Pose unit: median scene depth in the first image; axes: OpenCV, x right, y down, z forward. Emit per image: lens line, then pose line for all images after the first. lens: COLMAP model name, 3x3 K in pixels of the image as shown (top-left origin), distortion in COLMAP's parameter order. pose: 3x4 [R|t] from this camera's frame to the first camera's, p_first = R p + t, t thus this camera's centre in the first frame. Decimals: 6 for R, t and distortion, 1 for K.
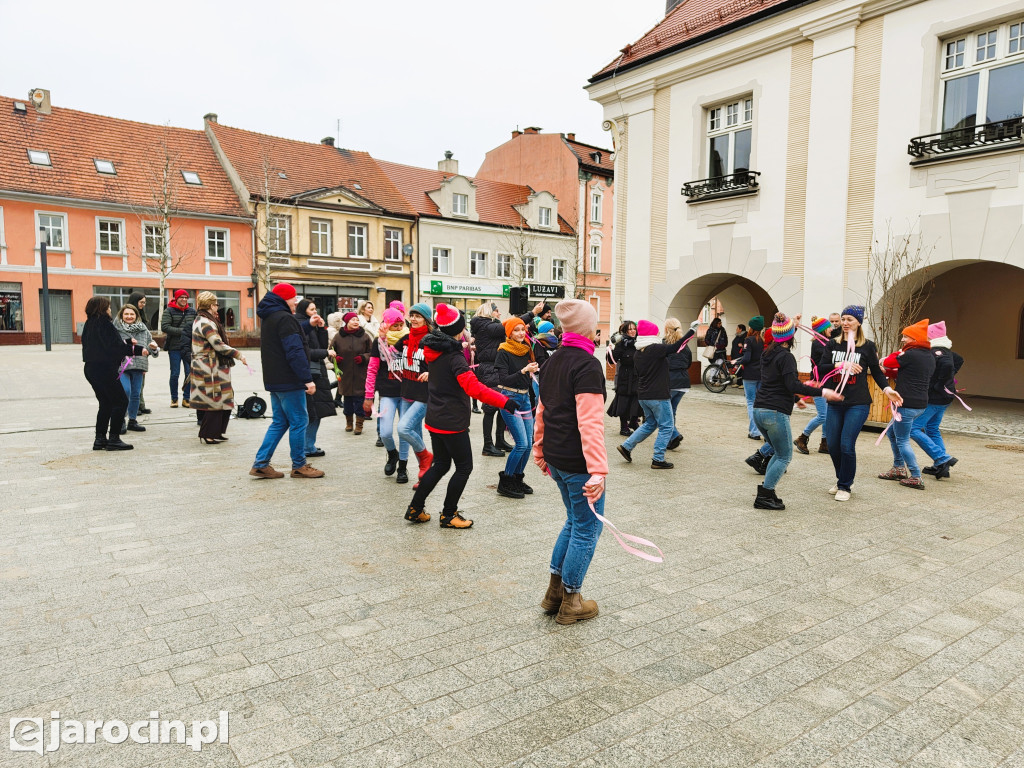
lens RADIAL K [[707.0, 0, 525.1], [0, 707.0, 386.7], [0, 0, 1]] dist [0.011292, 0.006543]
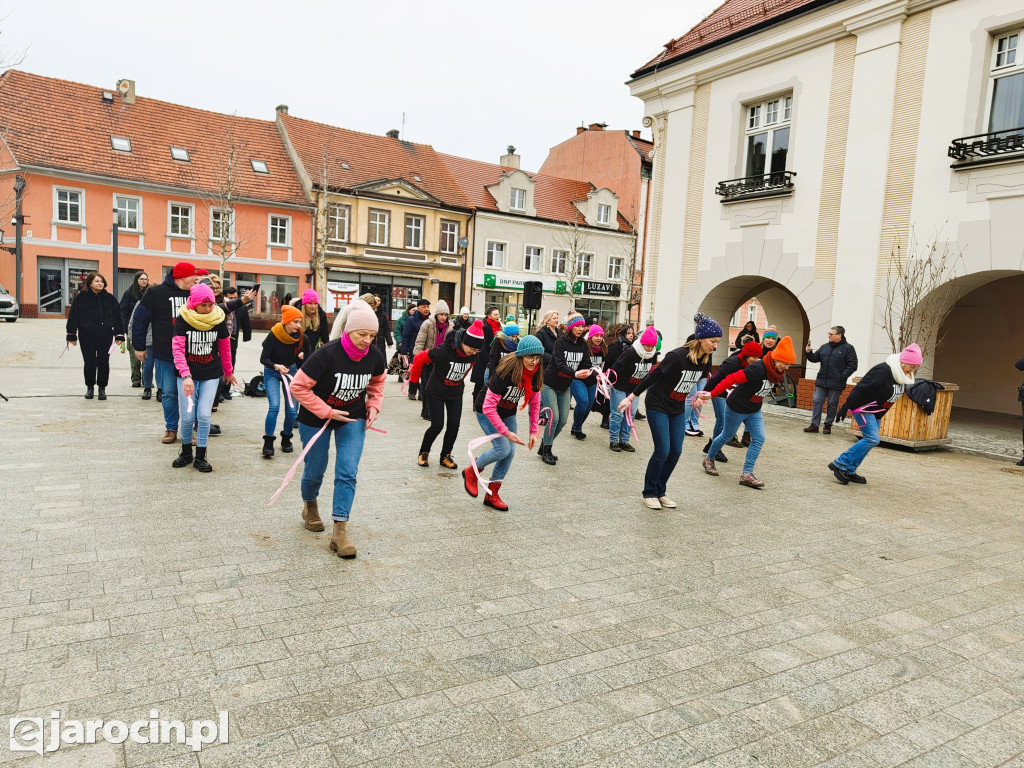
lens RADIAL K [[707.1, 0, 517.9], [0, 707.1, 383.7], [0, 0, 1]] dist [0.014925, 0.004009]
pose [[0.993695, 0.053385, -0.098589, 0.027171], [-0.053321, 0.998572, 0.003292, 0.000470], [0.098624, 0.001985, 0.995123, 0.001230]]
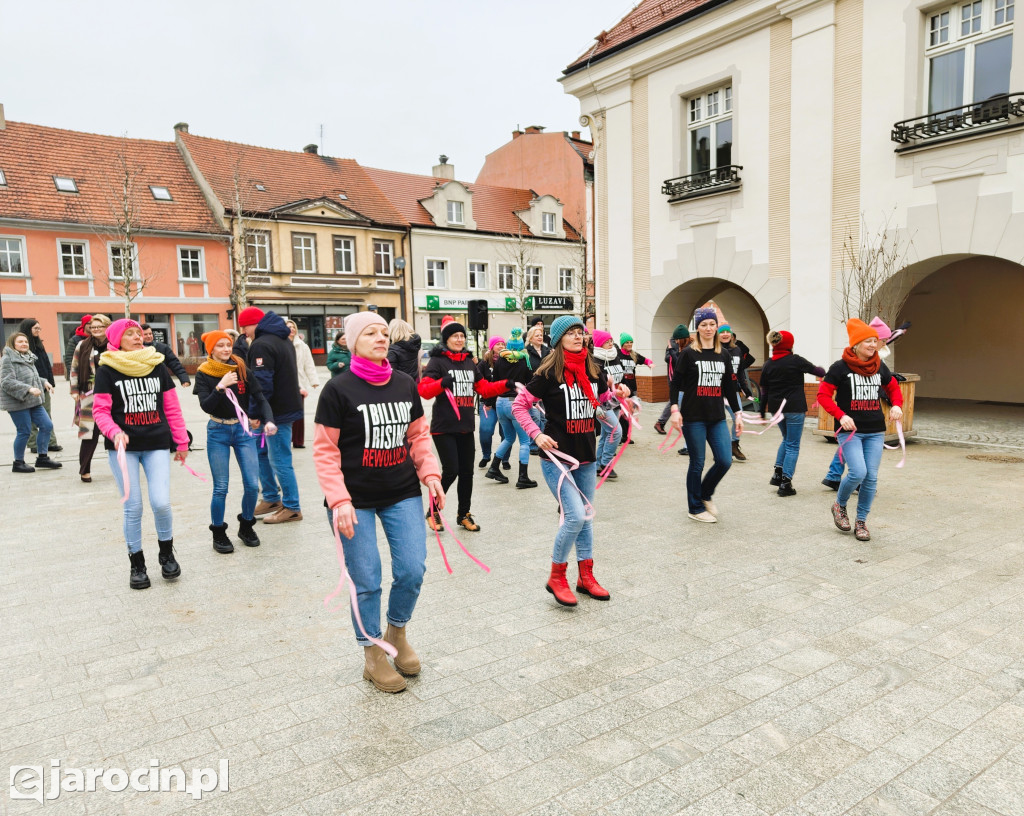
lens RADIAL K [[754.8, 0, 544.0], [0, 754.8, 419.6], [0, 0, 1]] dist [0.012287, 0.003992]
pose [[0.999468, -0.031912, -0.006722, 0.028953], [0.032030, 0.999323, 0.018119, 0.000059], [0.006139, -0.018325, 0.999813, 0.004494]]
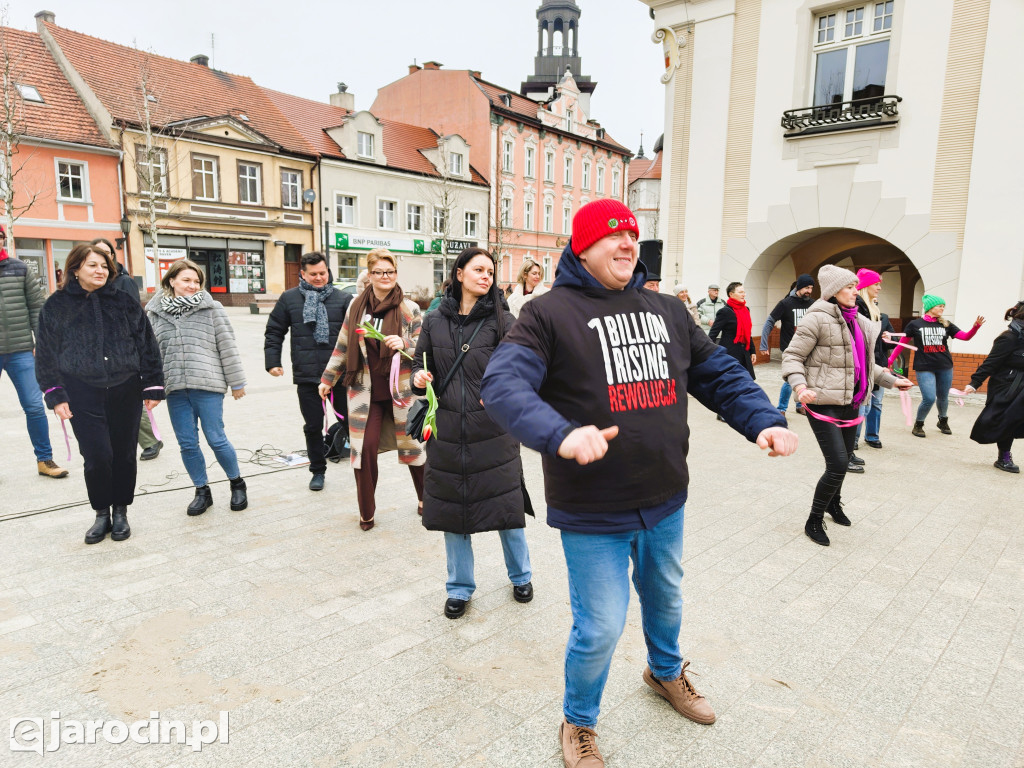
lens RADIAL K [[709.8, 0, 517.2], [0, 709.8, 395.1], [0, 0, 1]] dist [0.005739, 0.010057]
pose [[0.982507, -0.025376, 0.184491, -0.099903], [0.012446, 0.997405, 0.070908, -0.014070], [-0.185811, -0.067371, 0.980273, 0.114837]]
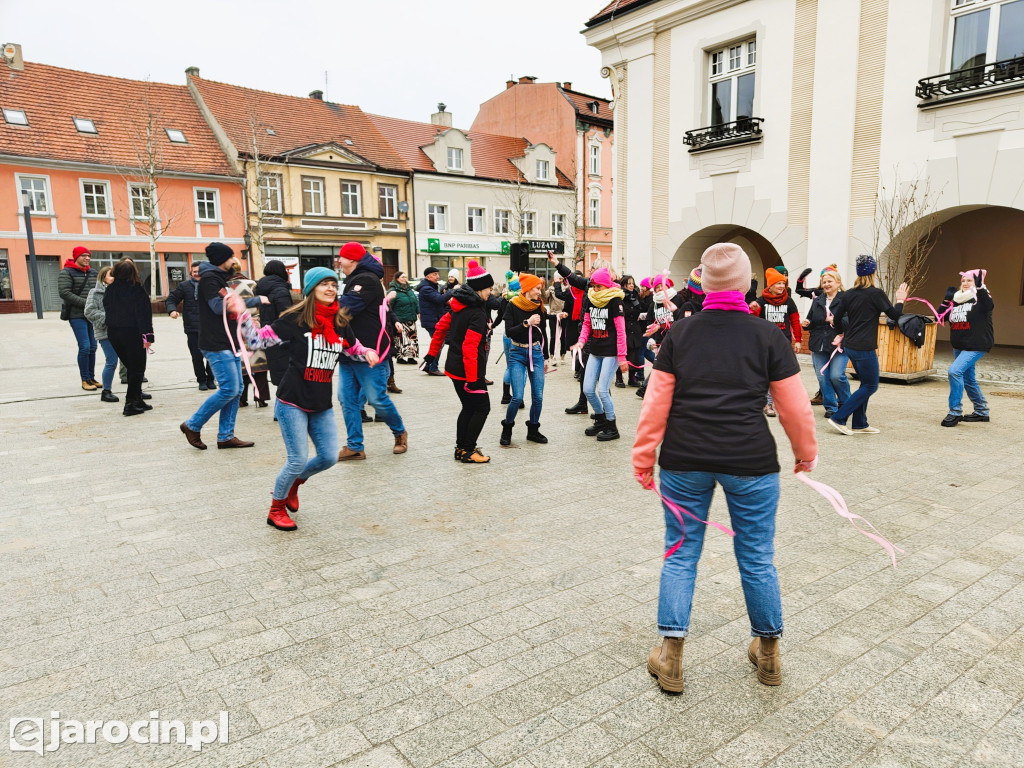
lens RADIAL K [[709.6, 0, 534.8], [0, 709.6, 390.5], [0, 0, 1]] dist [0.010523, 0.007766]
pose [[0.999667, -0.023164, 0.011397, -0.001118], [0.022385, 0.997679, 0.064307, 0.000157], [-0.012860, -0.064031, 0.997865, 0.001772]]
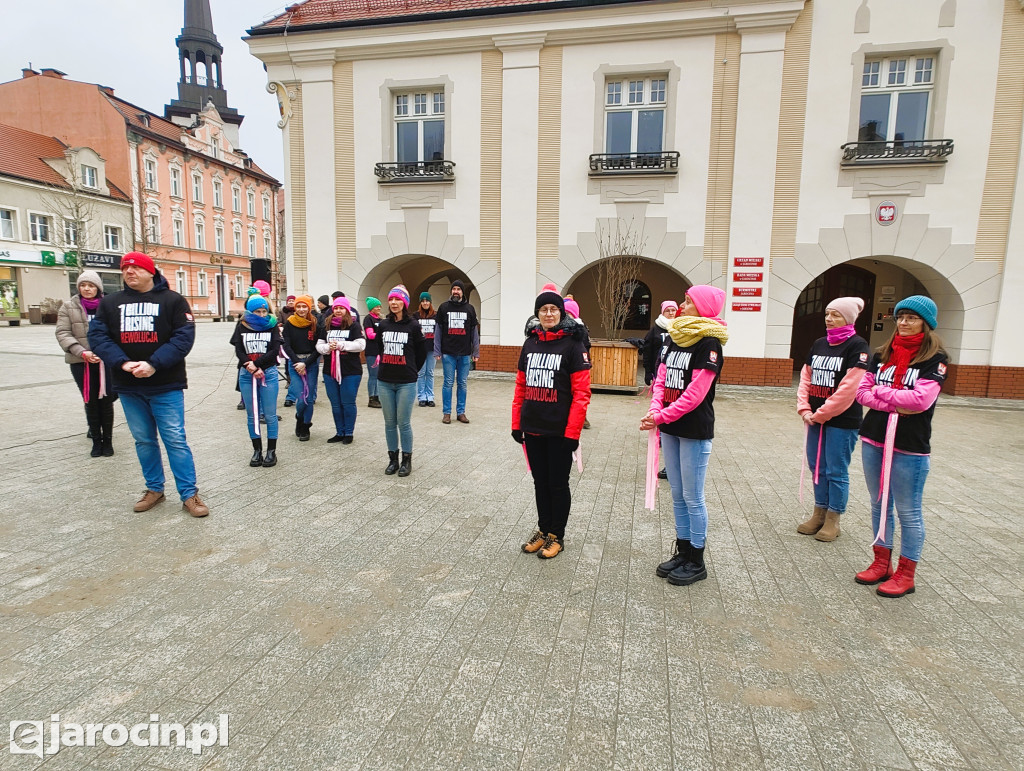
lens RADIAL K [[605.8, 0, 513.0], [0, 605.8, 385.3], [0, 0, 1]] dist [-0.009930, 0.015222]
pose [[0.772917, -0.082840, 0.629077, -0.088320], [0.047979, 0.996233, 0.072239, -0.010252], [-0.632691, -0.025652, 0.773979, 0.087424]]
